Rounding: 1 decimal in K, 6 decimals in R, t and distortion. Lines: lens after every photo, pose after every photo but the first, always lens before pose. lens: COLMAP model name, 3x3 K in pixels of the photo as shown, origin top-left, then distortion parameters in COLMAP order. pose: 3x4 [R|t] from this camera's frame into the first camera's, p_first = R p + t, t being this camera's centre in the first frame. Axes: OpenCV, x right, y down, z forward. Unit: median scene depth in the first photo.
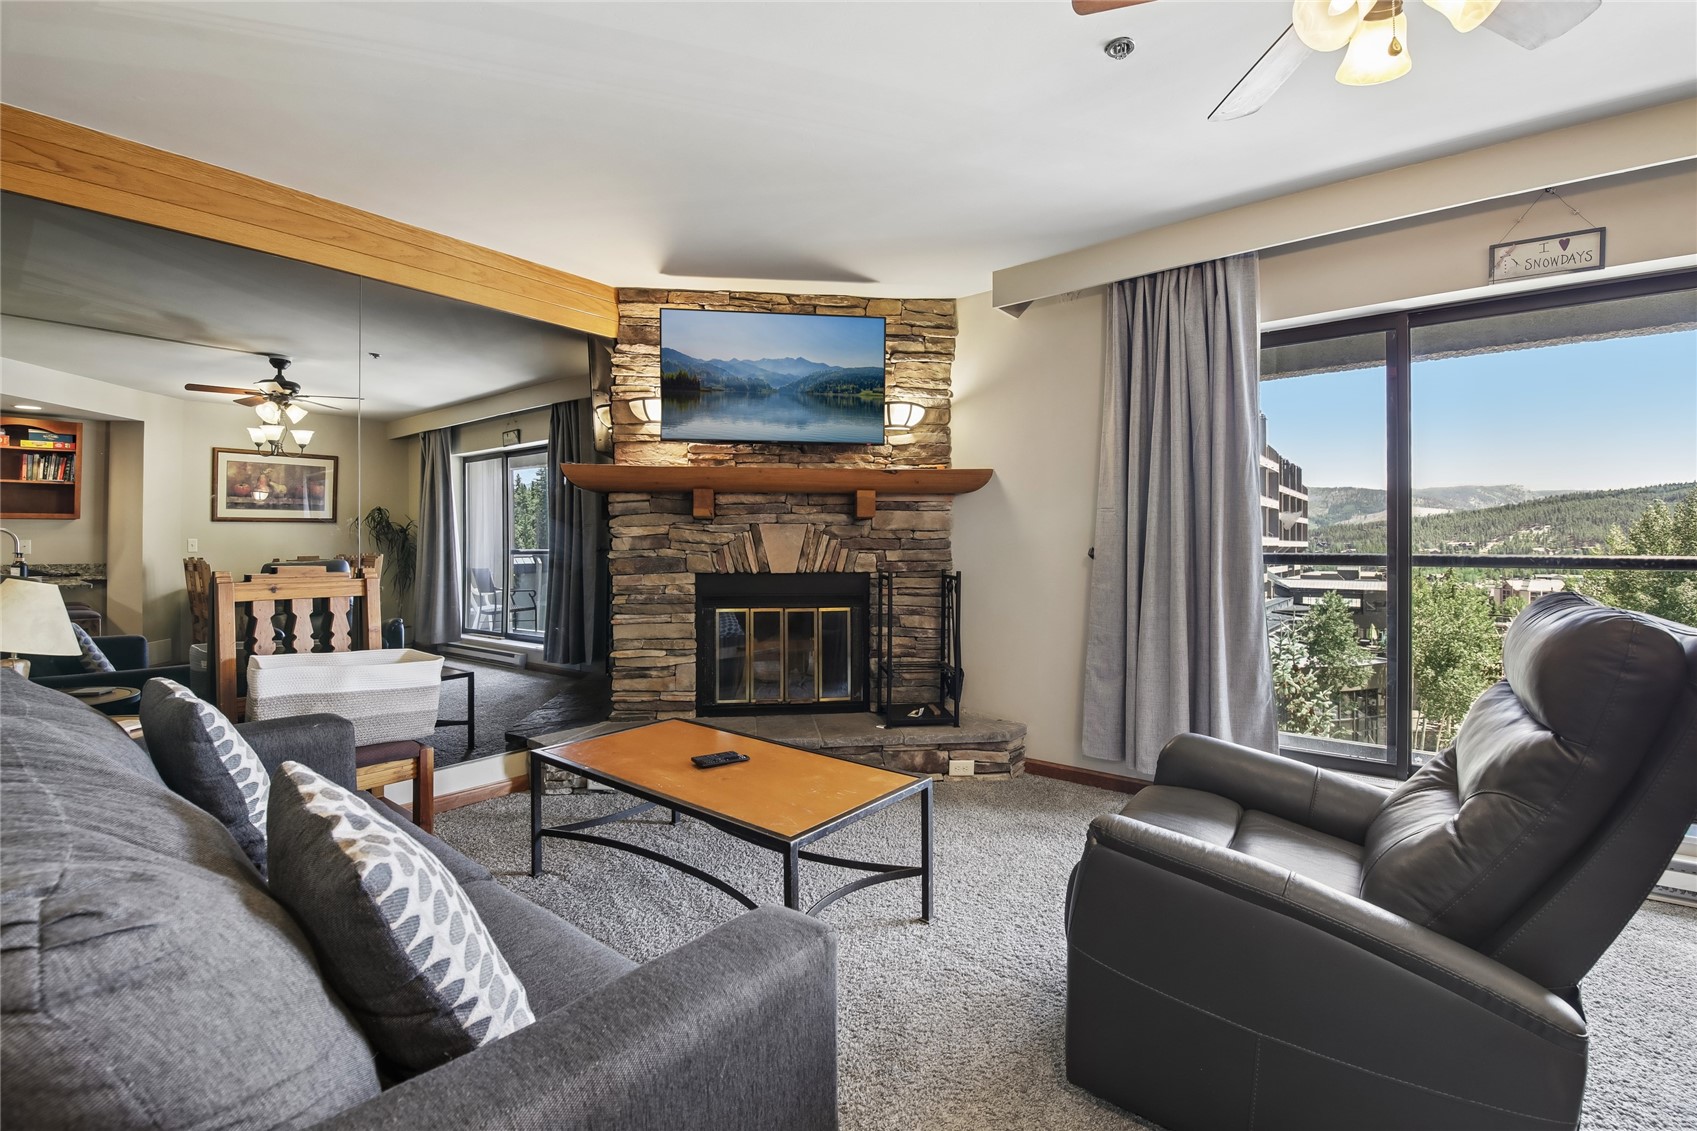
lens RADIAL K [[743.7, 0, 844.3], [0, 743.7, 542.9], [0, 0, 1]] dist [-0.001167, -0.011235]
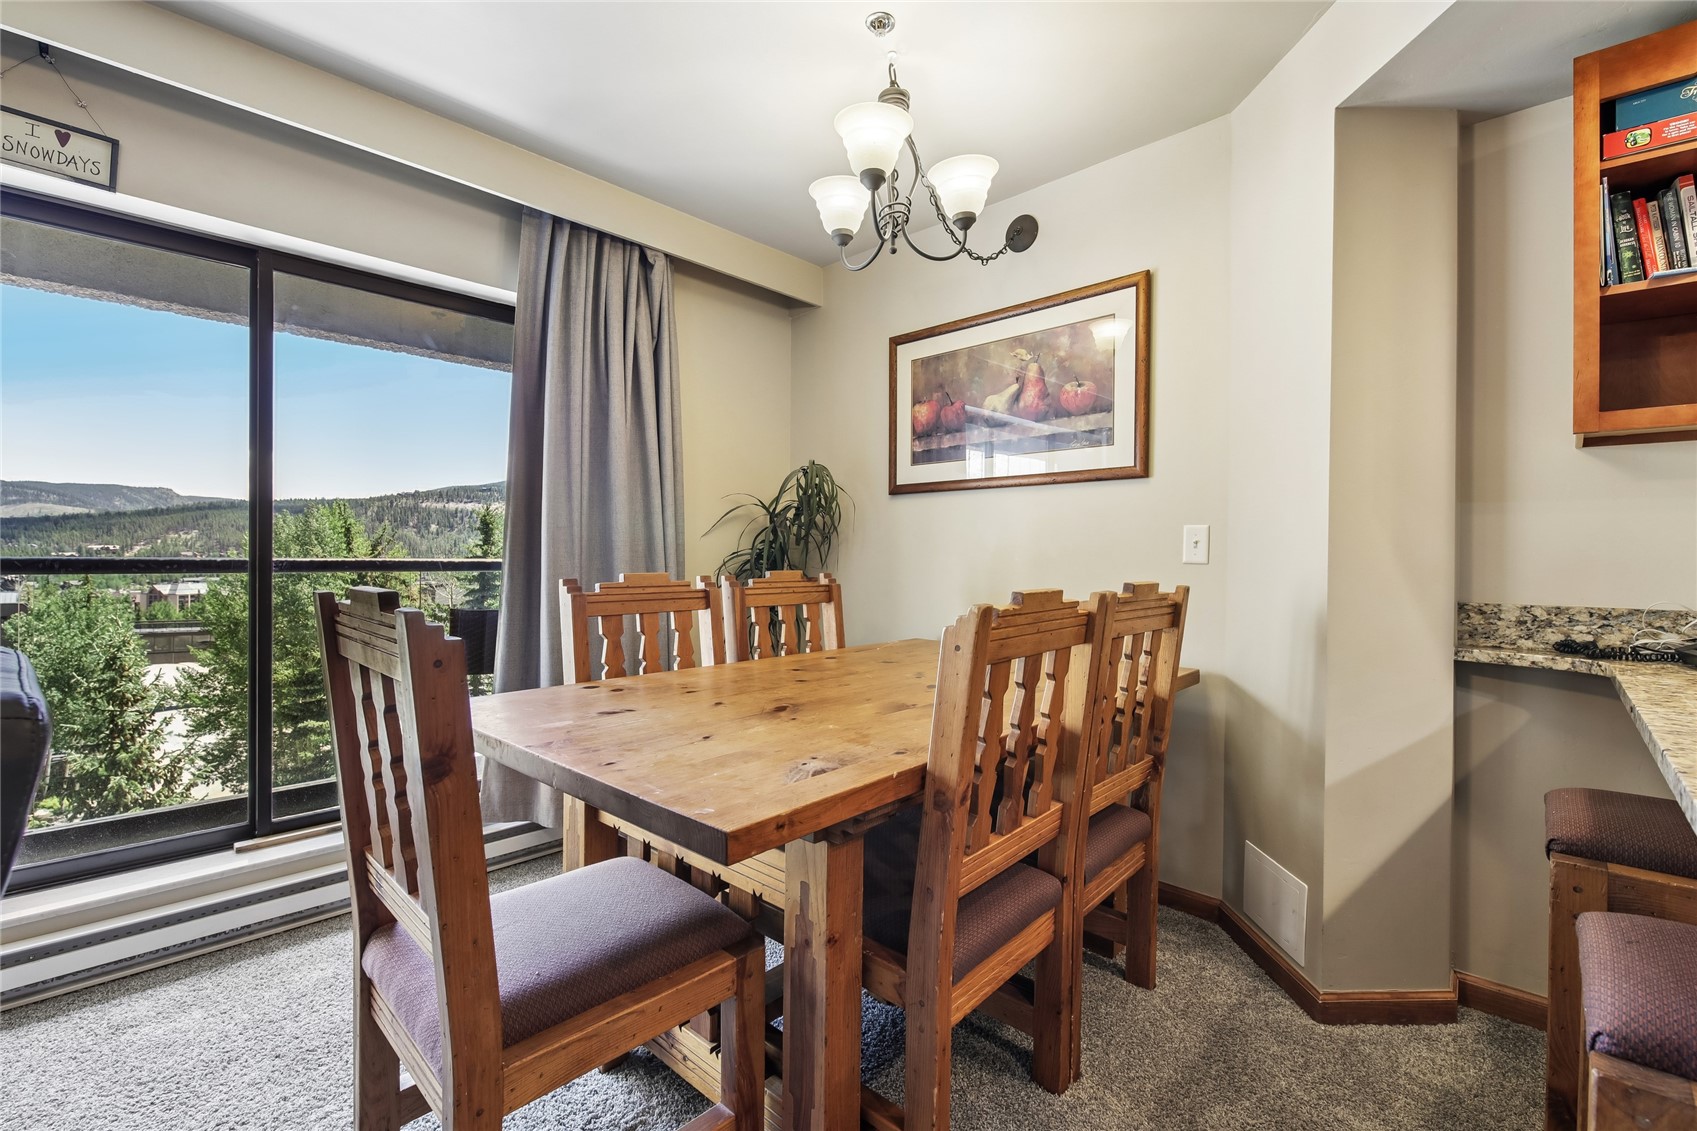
lens RADIAL K [[743.8, 0, 837.3], [0, 743.8, 558.9], [0, 0, 1]] dist [0.010573, -0.009322]
pose [[0.097784, -0.004675, 0.995197, 0.193028], [-0.011455, 0.999917, 0.005823, 0.003630], [-0.995142, -0.011969, 0.097723, 0.085993]]
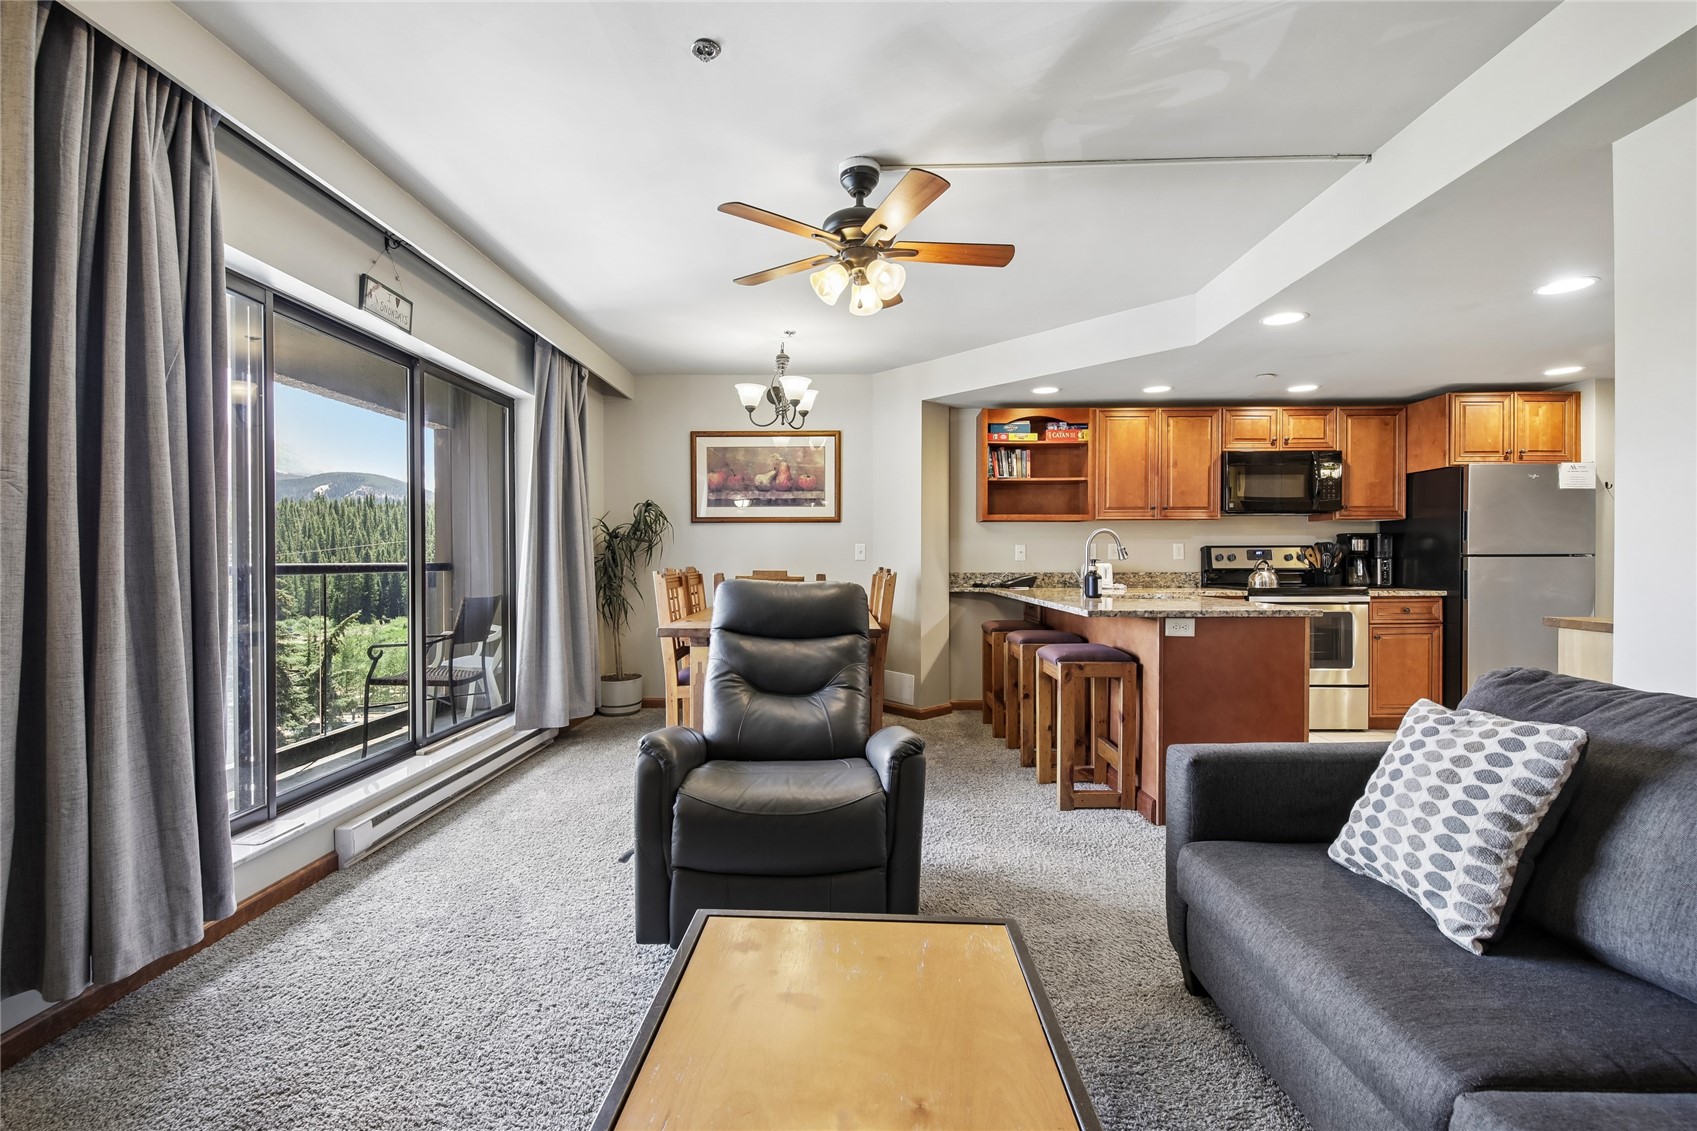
lens RADIAL K [[737.3, 0, 840.5], [0, 737.3, 563.5], [0, 0, 1]] dist [0.000911, -0.000027]
pose [[-0.605413, -0.006042, 0.795889, -0.260755], [-0.003246, 0.999982, 0.005123, 0.006344], [-0.795905, 0.000518, -0.605421, 0.720455]]
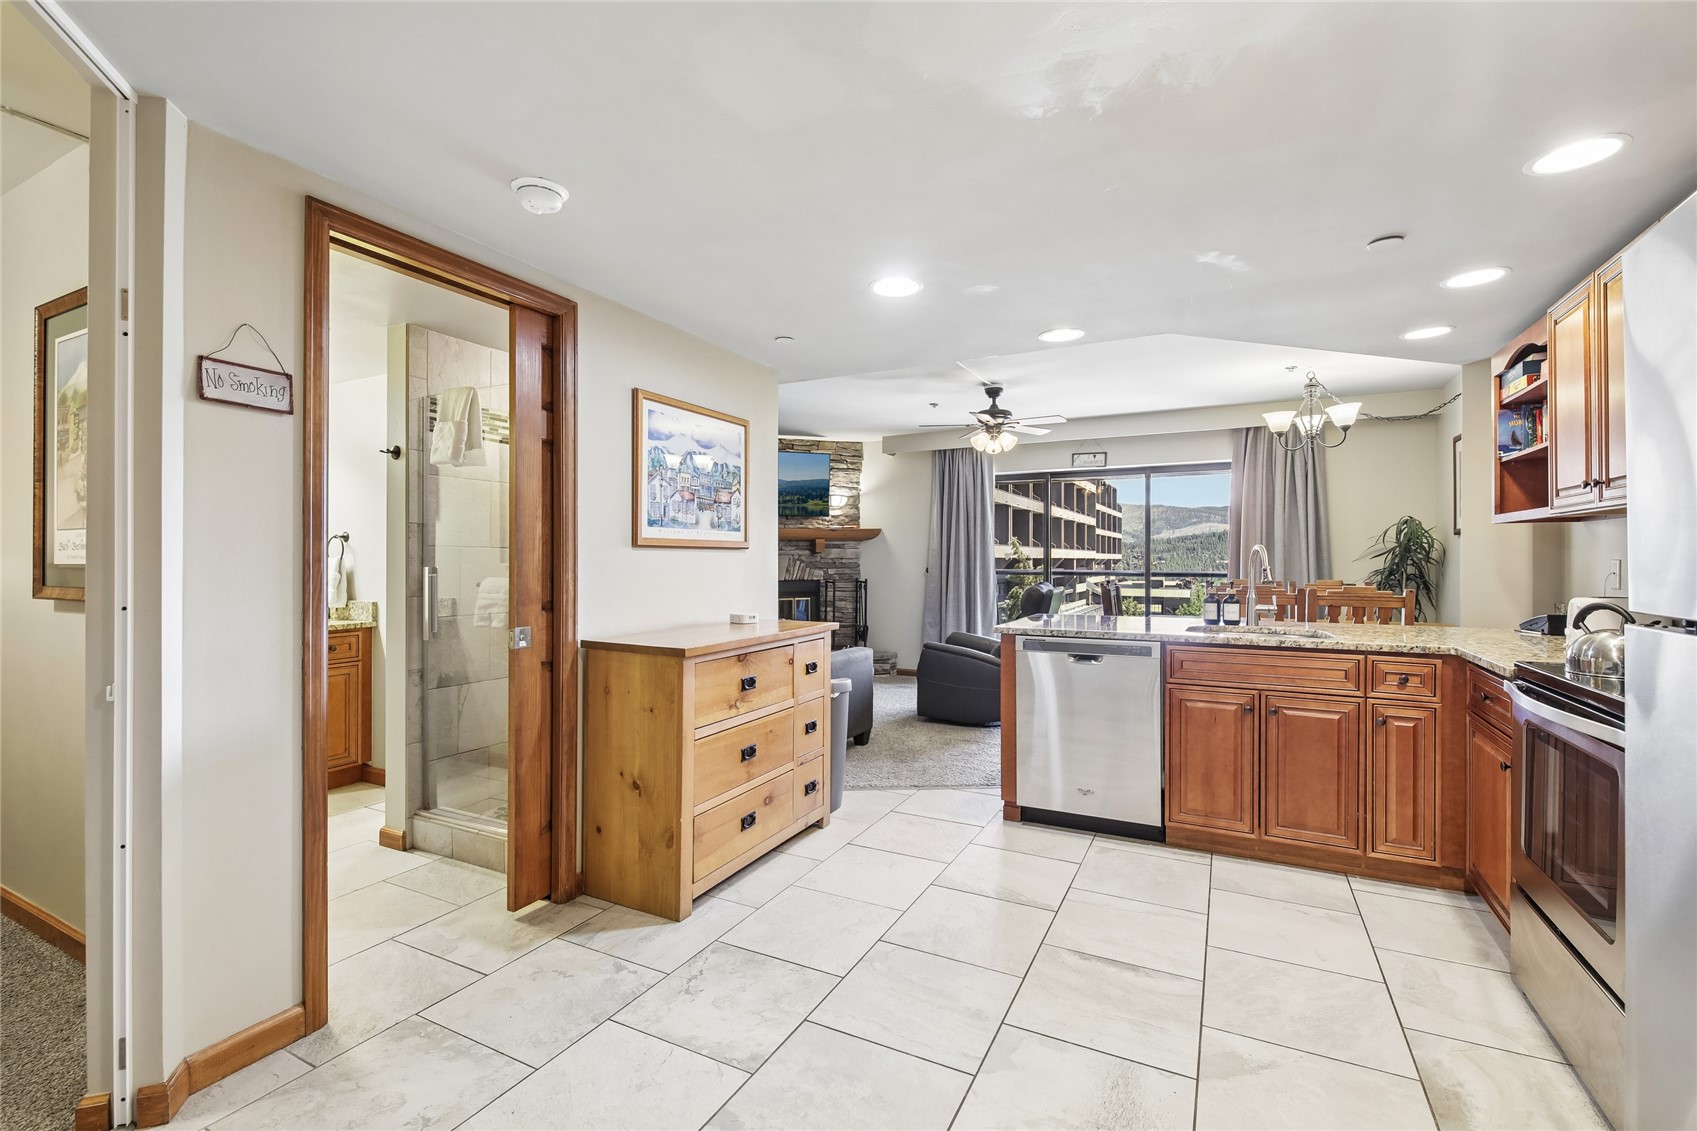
lens RADIAL K [[743.8, 0, 837.3], [0, 743.8, 558.9], [0, 0, 1]] dist [0.010573, -0.009322]
pose [[0.982097, -0.000391, 0.188377, -0.295612], [-0.000593, 0.999986, 0.005168, -0.026458], [-0.188376, -0.005187, 0.982083, -0.957724]]
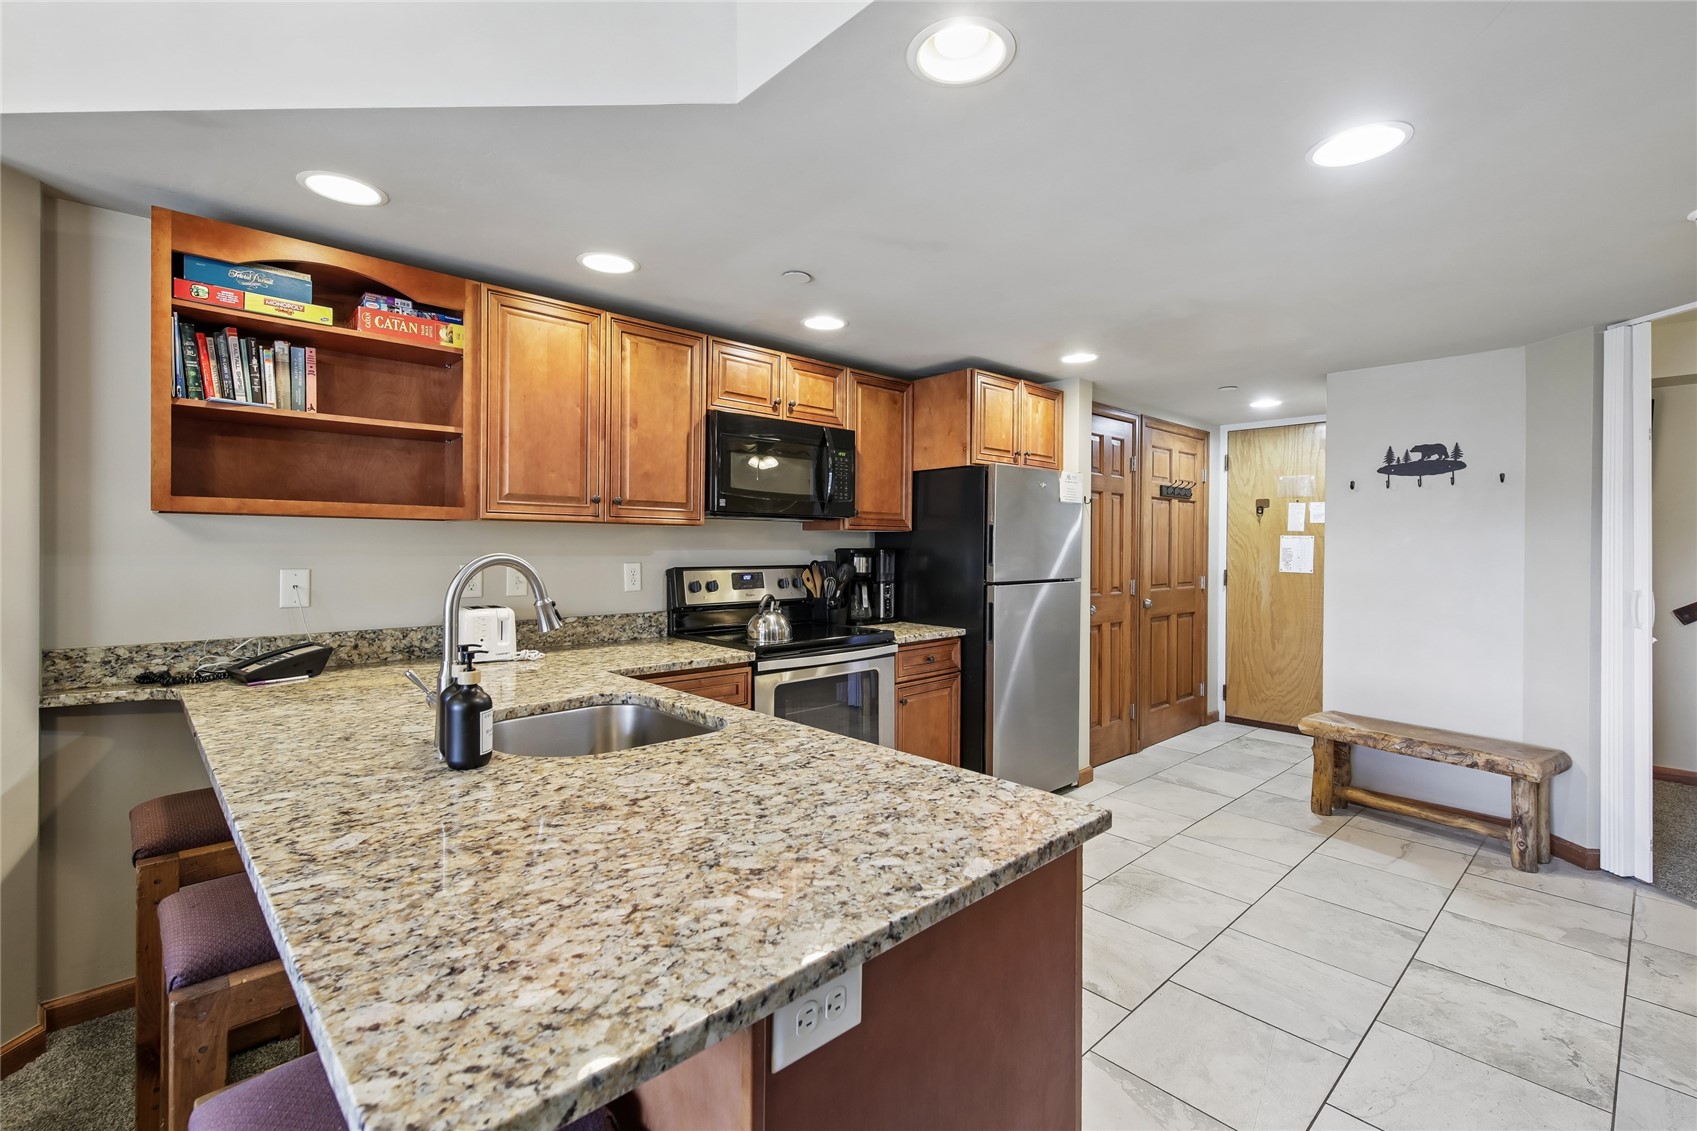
lens RADIAL K [[748.4, 0, 838.4], [0, 748.4, 547.4], [0, 0, 1]] dist [0.022668, -0.006836]
pose [[-0.988779, -0.008826, 0.149124, 0.106784], [-0.009119, 0.999958, -0.001277, -0.042992], [-0.149107, -0.002622, -0.988818, 0.159696]]
